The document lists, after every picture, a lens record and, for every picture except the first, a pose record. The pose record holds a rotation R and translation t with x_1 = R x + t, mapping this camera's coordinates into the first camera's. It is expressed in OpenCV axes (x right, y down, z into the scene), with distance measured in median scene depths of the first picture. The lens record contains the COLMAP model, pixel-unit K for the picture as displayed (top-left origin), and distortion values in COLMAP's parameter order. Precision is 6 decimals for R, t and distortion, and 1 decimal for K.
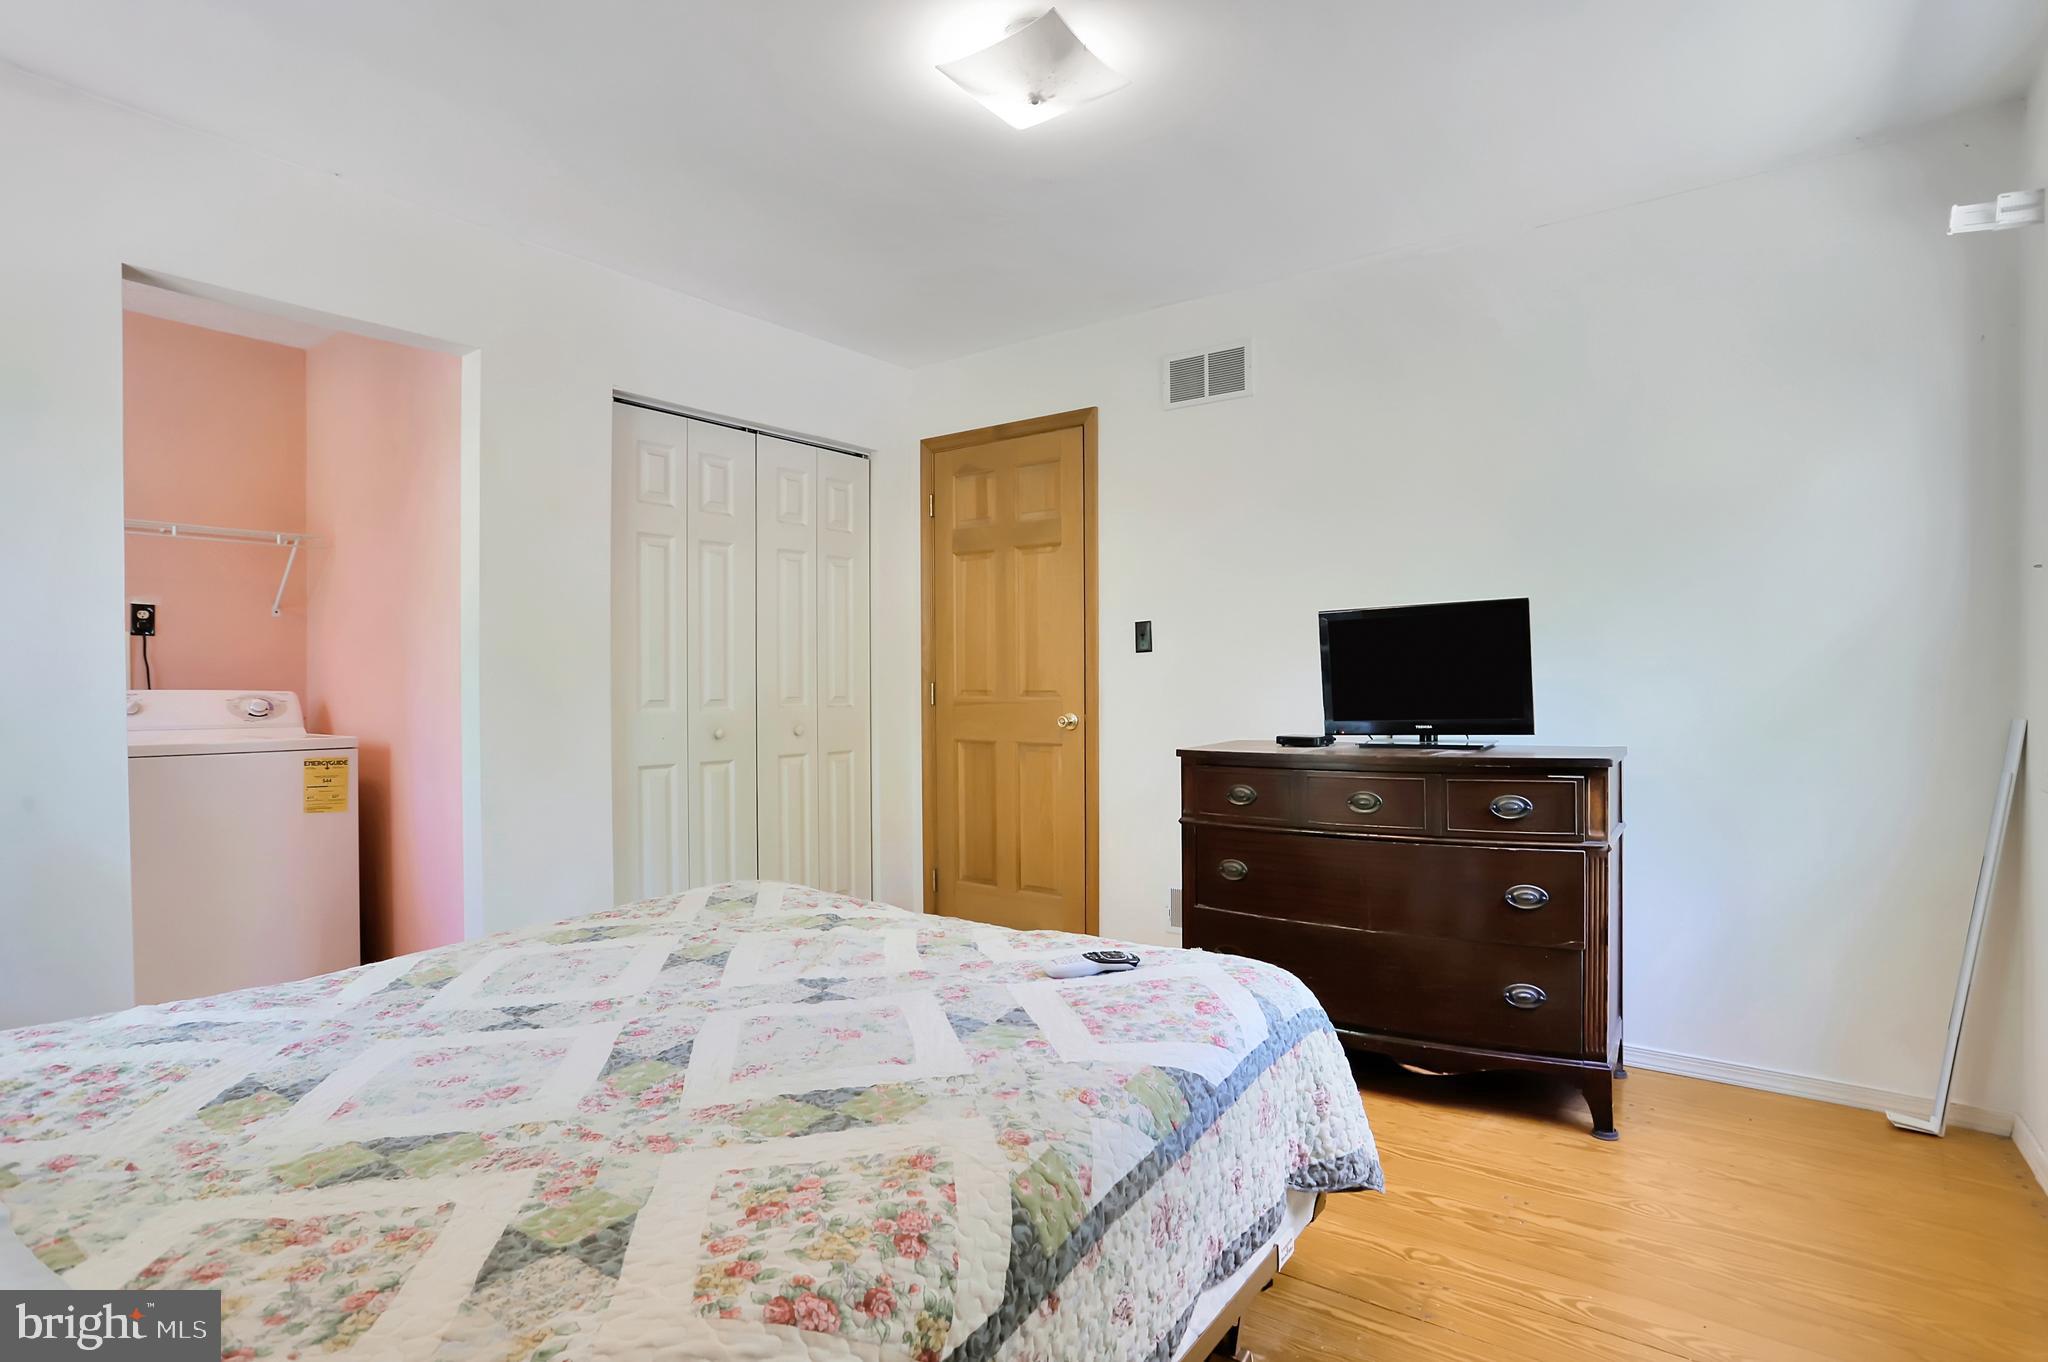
lens RADIAL K [[998.5, 0, 1028.4], [0, 998.5, 683.6], [0, 0, 1]] dist [-0.054129, 0.015221]
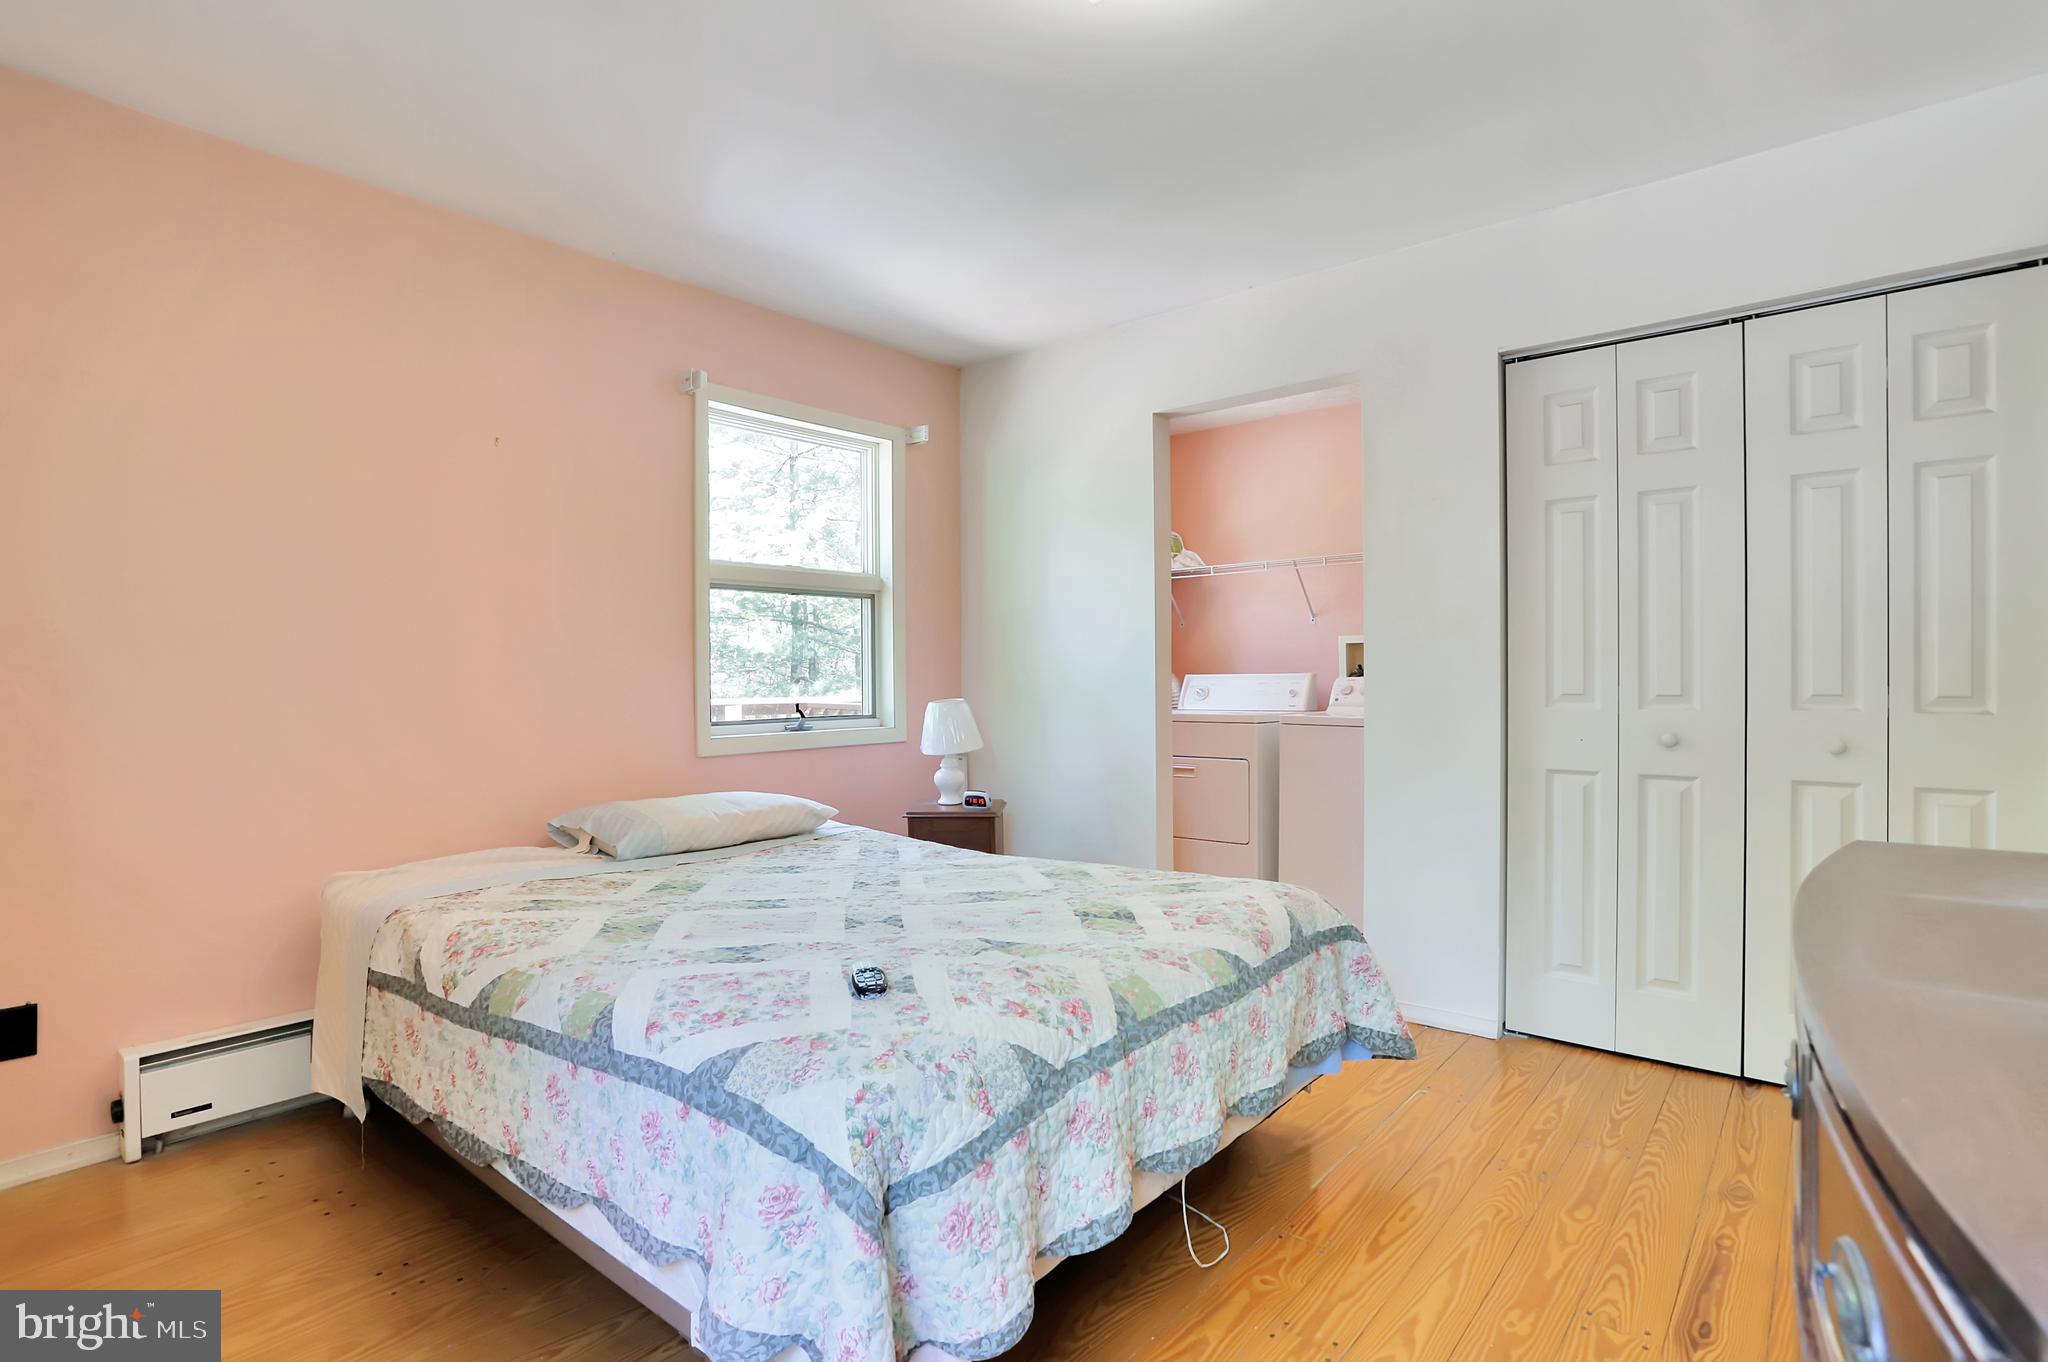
lens RADIAL K [[998.5, 0, 1030.5], [0, 998.5, 678.8], [0, 0, 1]] dist [-0.054129, 0.015221]
pose [[-0.047813, 0.011266, -0.998793, 0.491524], [0.008455, 0.999905, 0.010874, -0.009549], [0.998821, -0.007925, -0.047904, 0.581600]]
